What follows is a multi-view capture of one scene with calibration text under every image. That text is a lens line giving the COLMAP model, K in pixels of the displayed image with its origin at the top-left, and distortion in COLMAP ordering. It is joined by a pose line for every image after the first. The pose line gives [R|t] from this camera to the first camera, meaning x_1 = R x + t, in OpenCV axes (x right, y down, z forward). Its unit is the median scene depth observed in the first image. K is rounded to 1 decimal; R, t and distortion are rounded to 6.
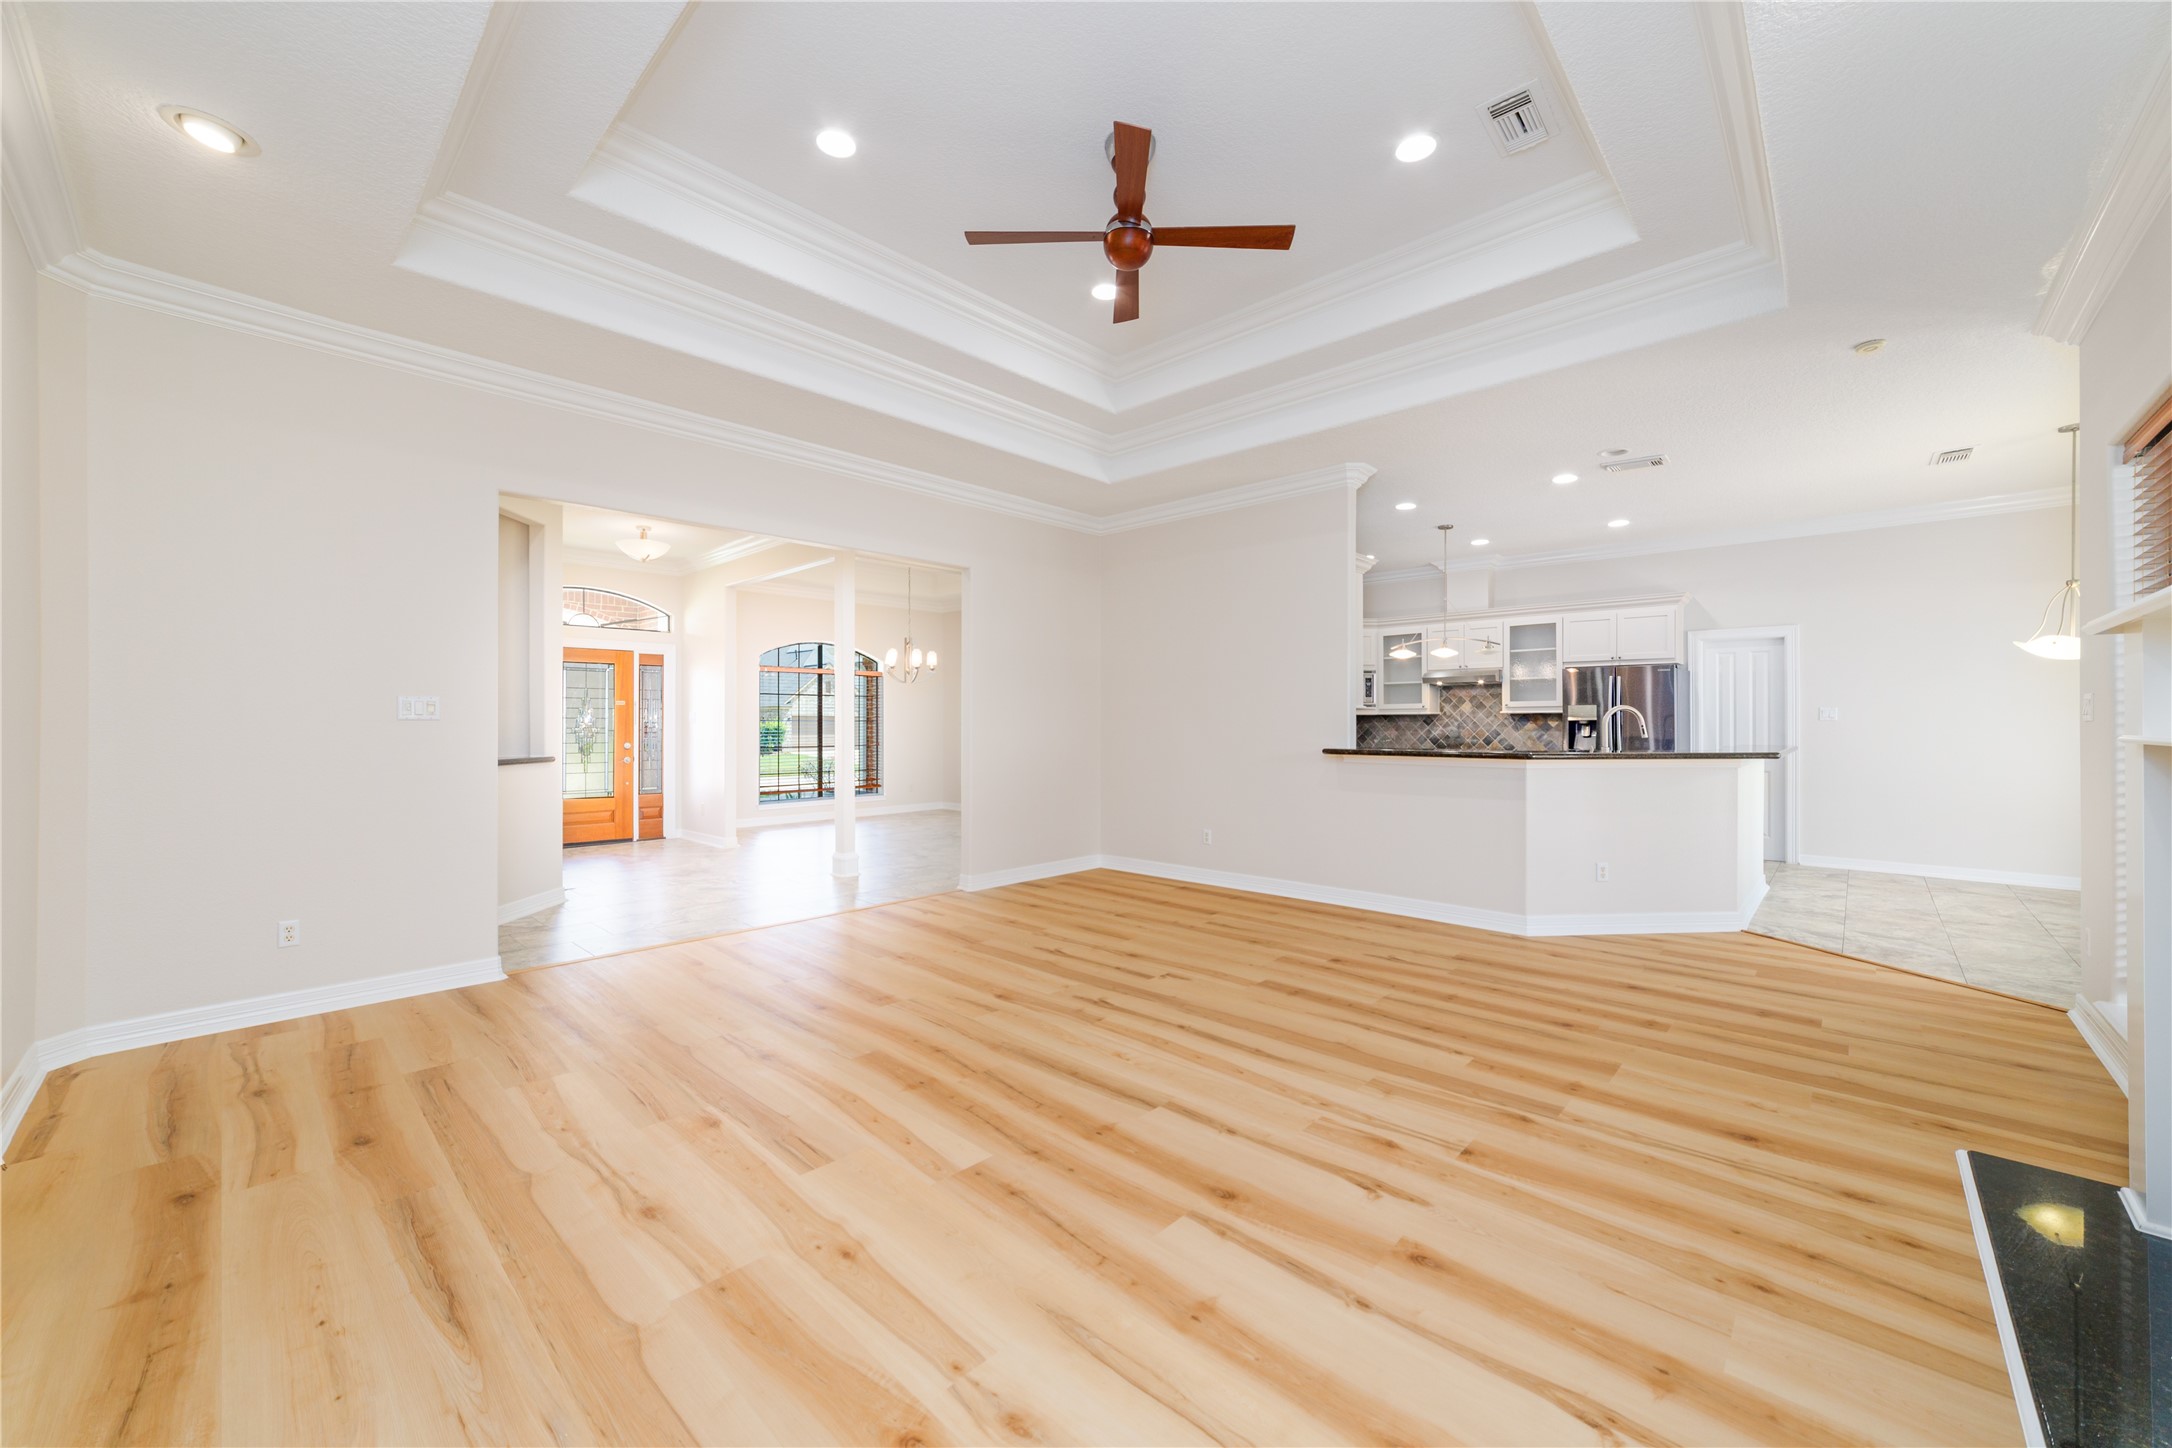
lens RADIAL K [[830.9, 0, 1081.1], [0, 830.9, 722.3], [0, 0, 1]] dist [-0.019276, 0.005102]
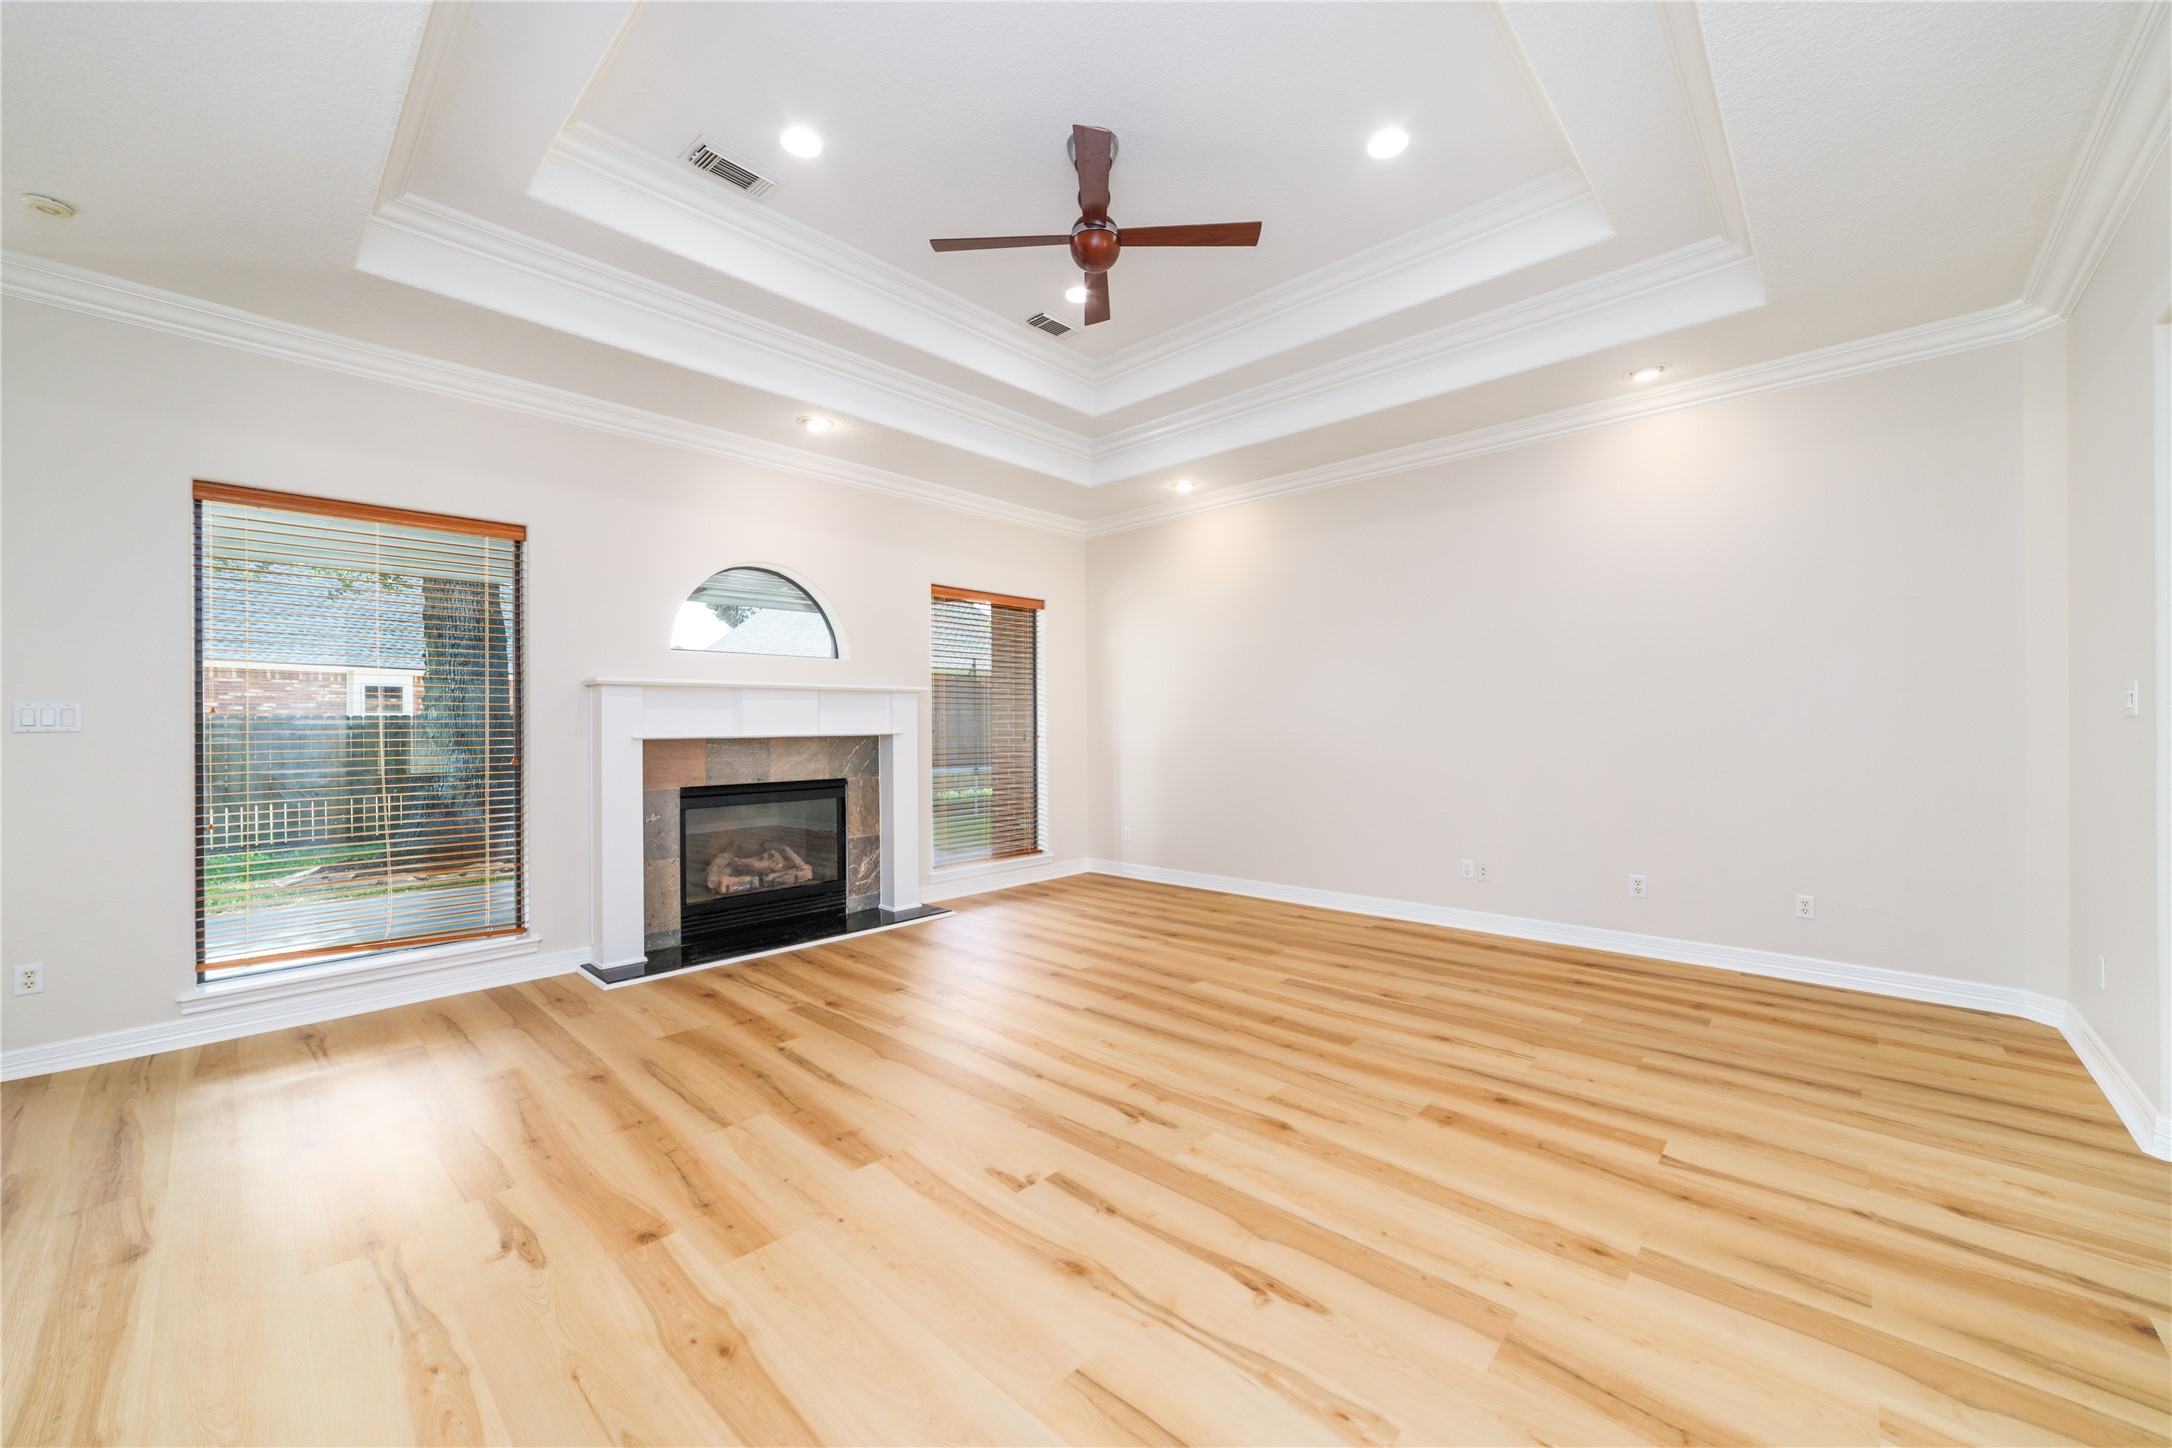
lens RADIAL K [[830.9, 0, 1088.0], [0, 830.9, 725.9], [0, 0, 1]] dist [-0.019276, 0.005102]
pose [[-0.999927, 0.006509, -0.010180, 0.064542], [0.006519, 0.999978, -0.000976, 0.000305], [0.010174, -0.001042, -0.999948, 1.586642]]
